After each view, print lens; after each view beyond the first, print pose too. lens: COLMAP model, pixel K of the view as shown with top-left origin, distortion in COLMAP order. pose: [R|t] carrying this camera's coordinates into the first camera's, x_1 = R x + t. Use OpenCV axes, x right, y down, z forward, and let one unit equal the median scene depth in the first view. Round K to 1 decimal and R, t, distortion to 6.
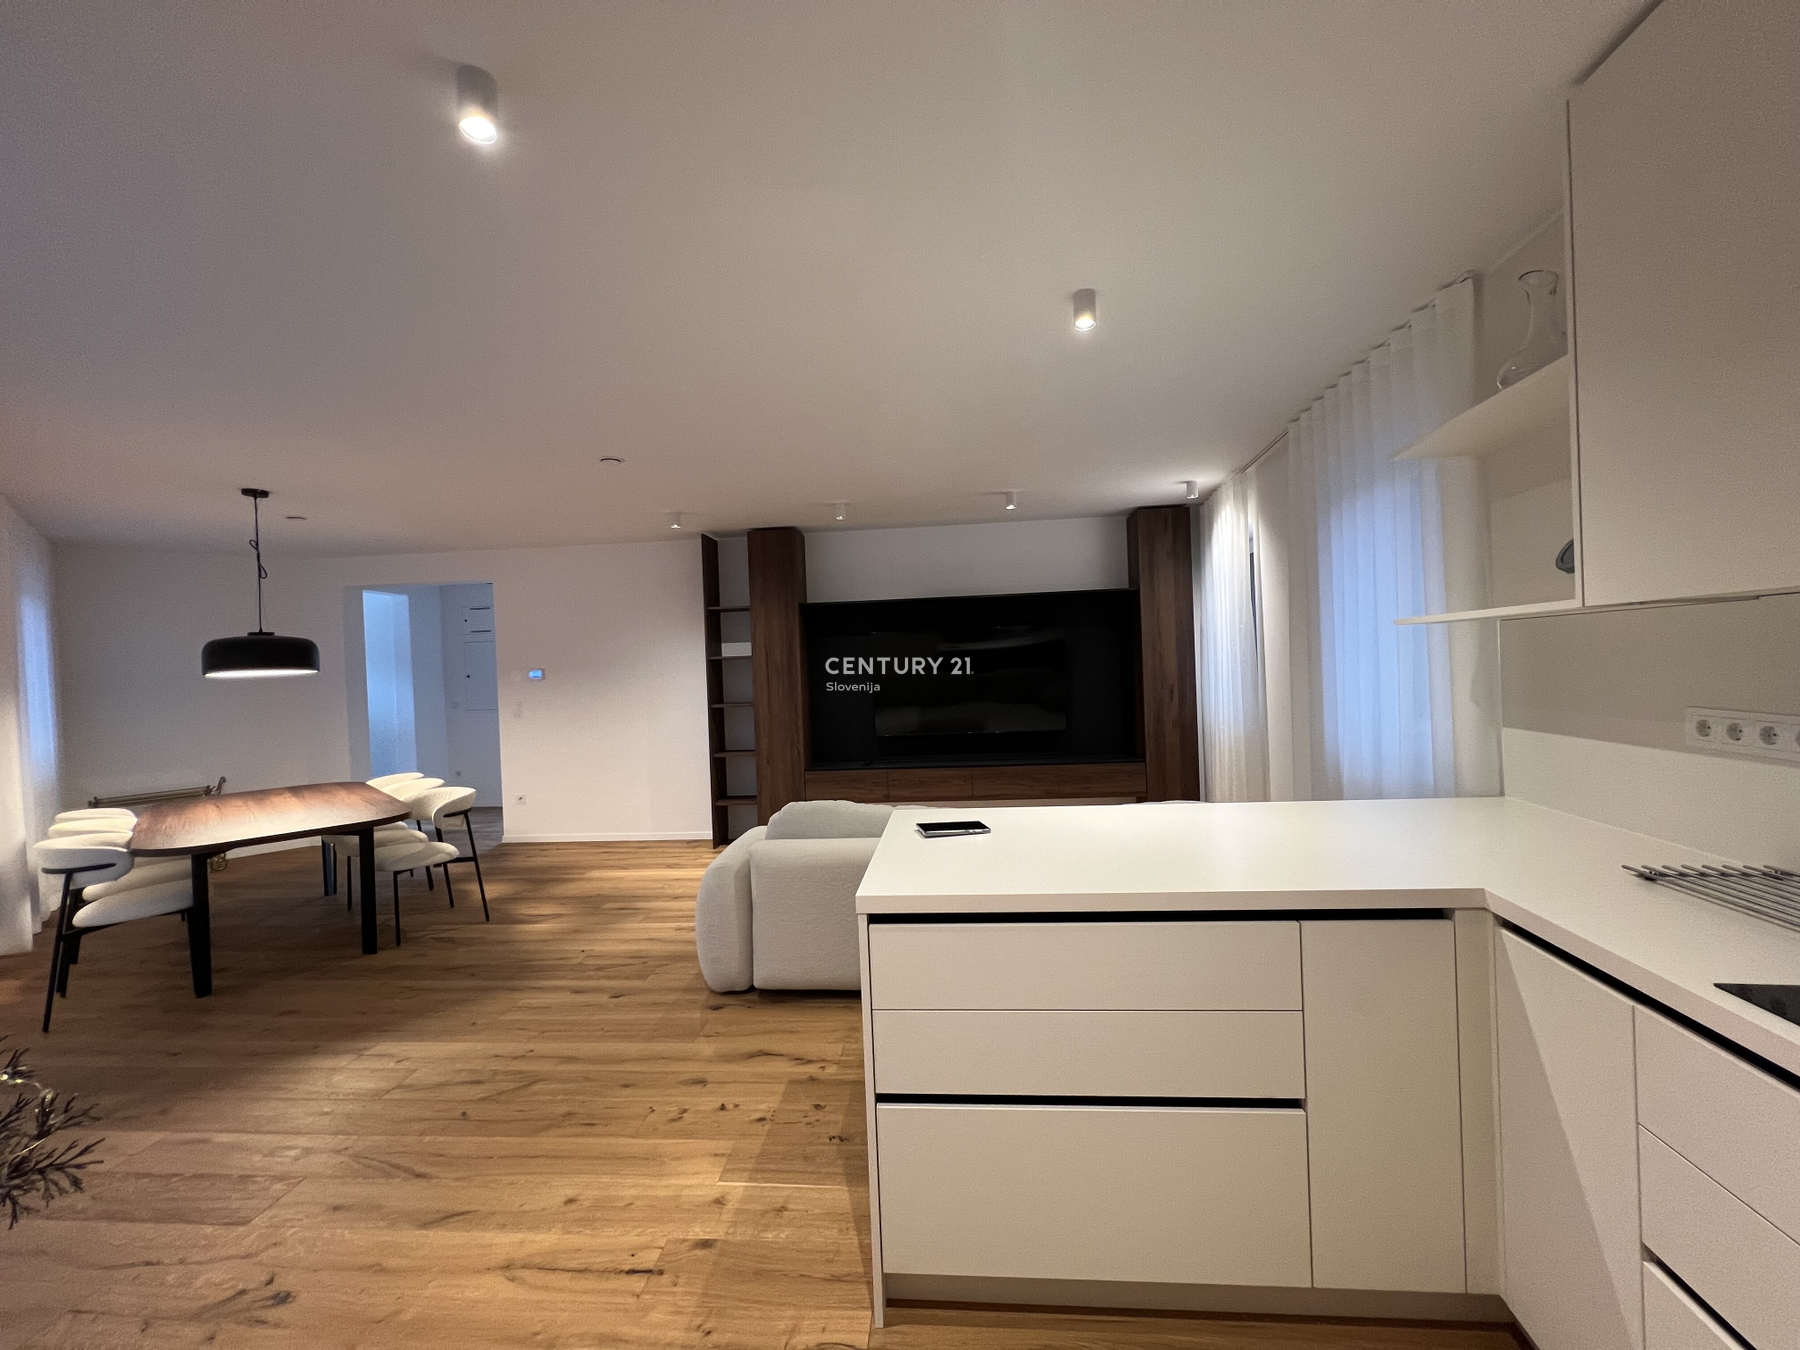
lens RADIAL K [[718.6, 0, 894.1], [0, 718.6, 672.0], [0, 0, 1]] dist [0.002441, -0.000001]
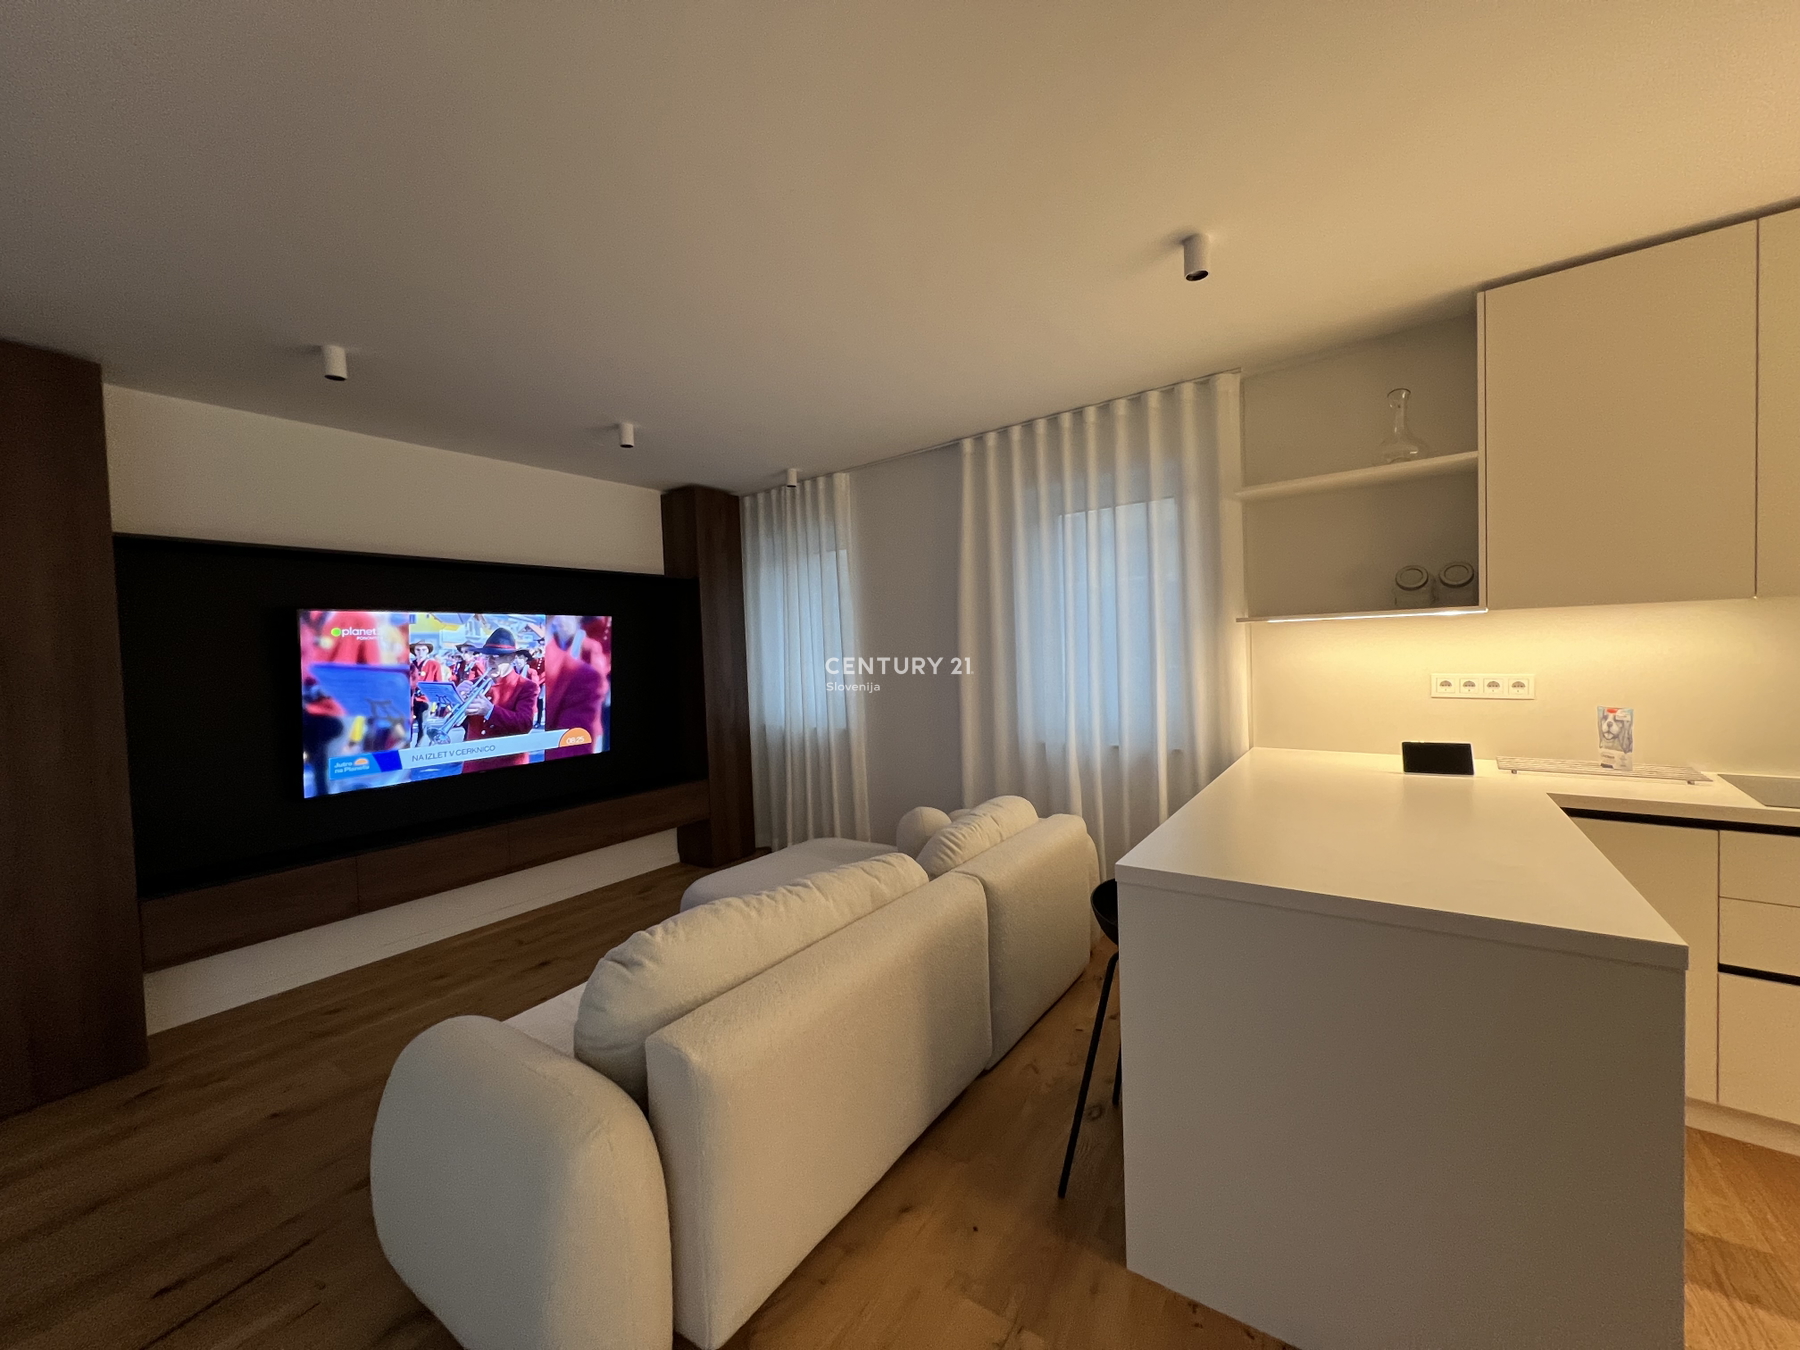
lens RADIAL K [[718.6, 0, 896.3], [0, 718.6, 676.5], [0, 0, 1]] dist [0.002441, -0.000001]
pose [[0.491577, -0.009579, 0.870781, -0.465340], [0.022189, 0.999753, -0.001528, 0.011113], [-0.870551, 0.020073, 0.491668, 0.580893]]
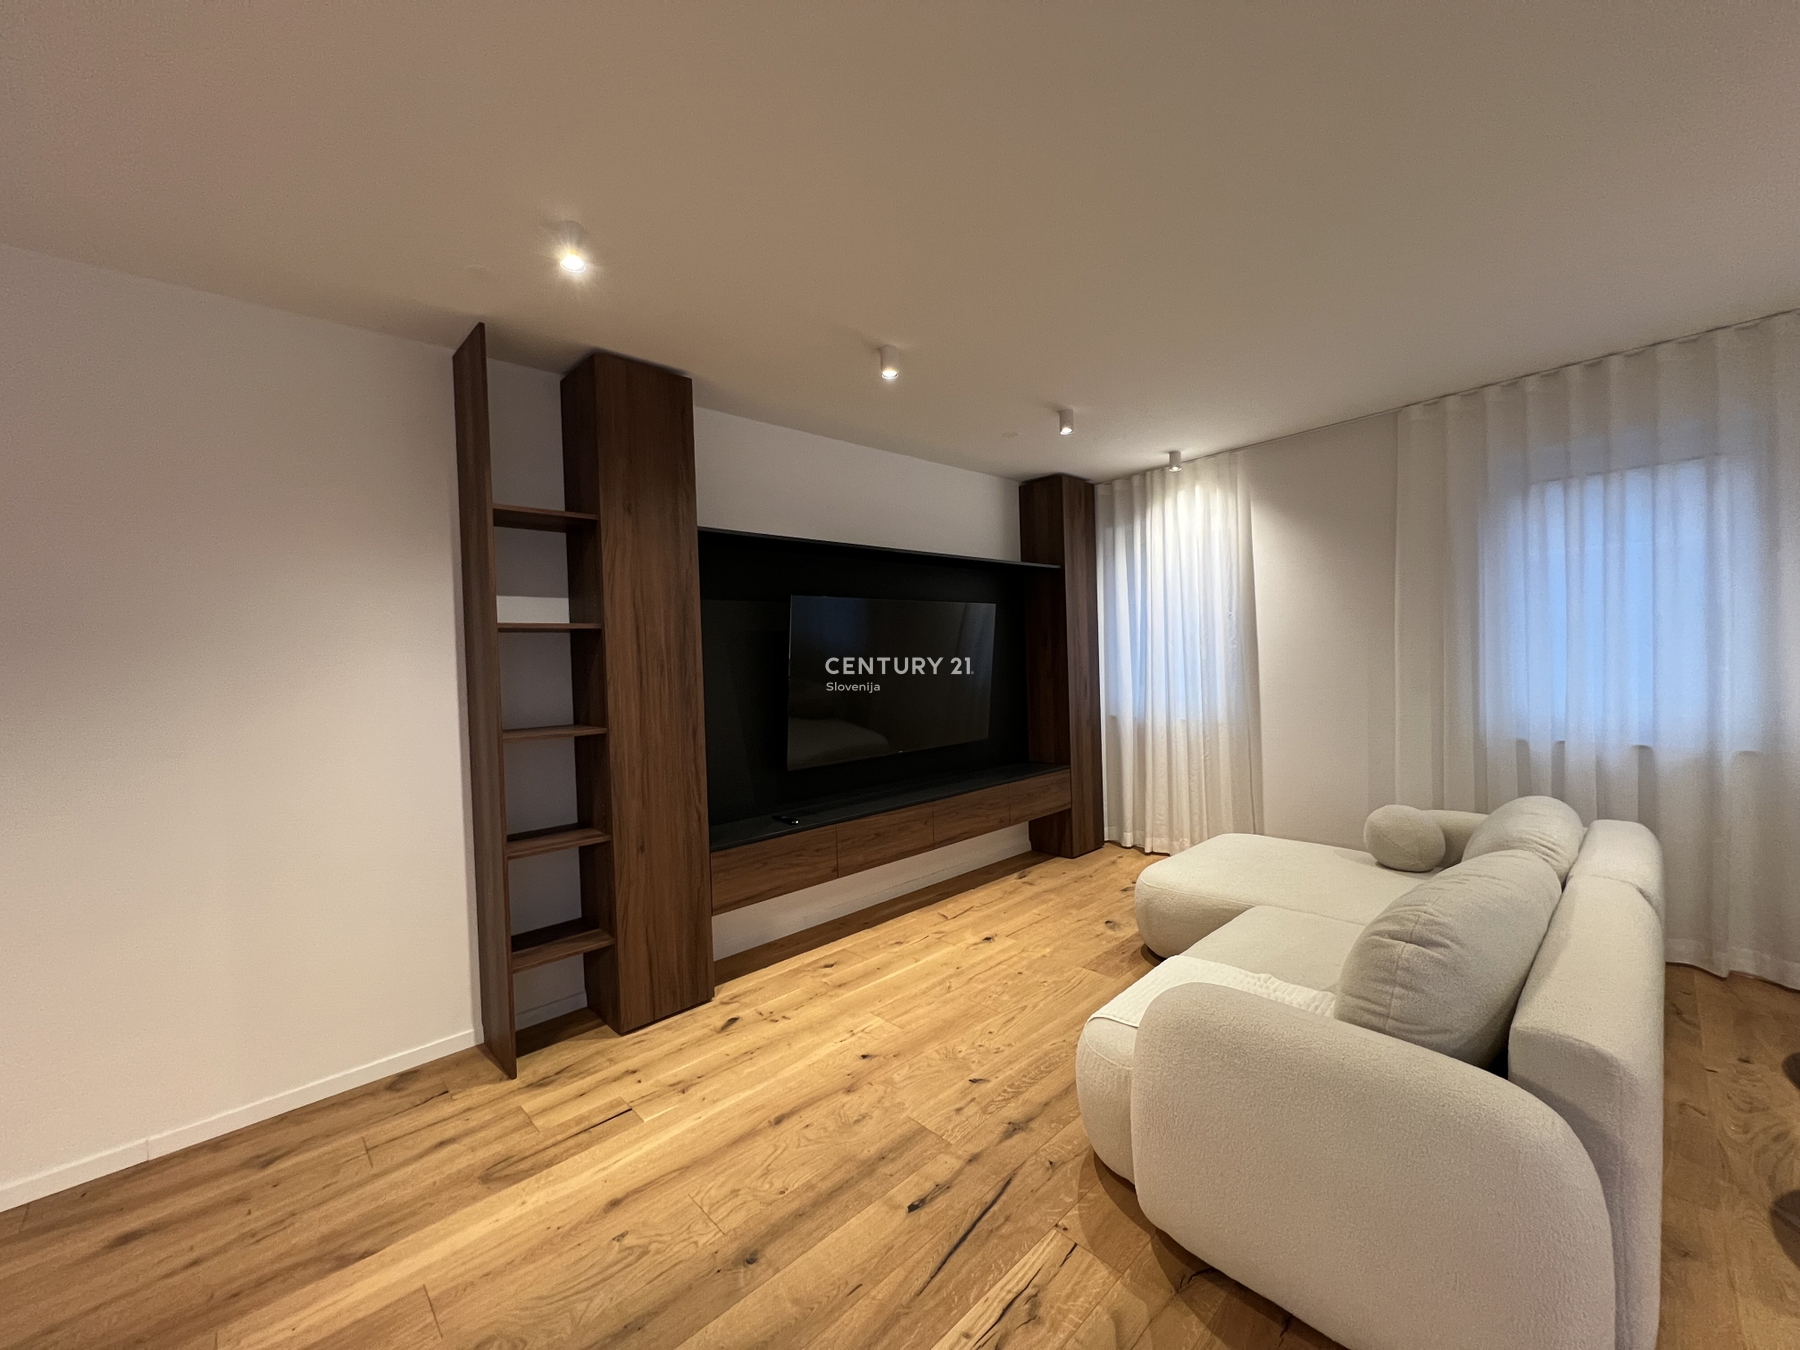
lens RADIAL K [[718.6, 0, 900.2], [0, 718.6, 684.4], [0, 0, 1]] dist [0.002441, -0.000001]
pose [[0.659680, -0.010321, 0.751476, -0.685300], [0.010398, 0.999935, 0.004606, 0.026584], [-0.751475, 0.004776, 0.659744, 0.909919]]
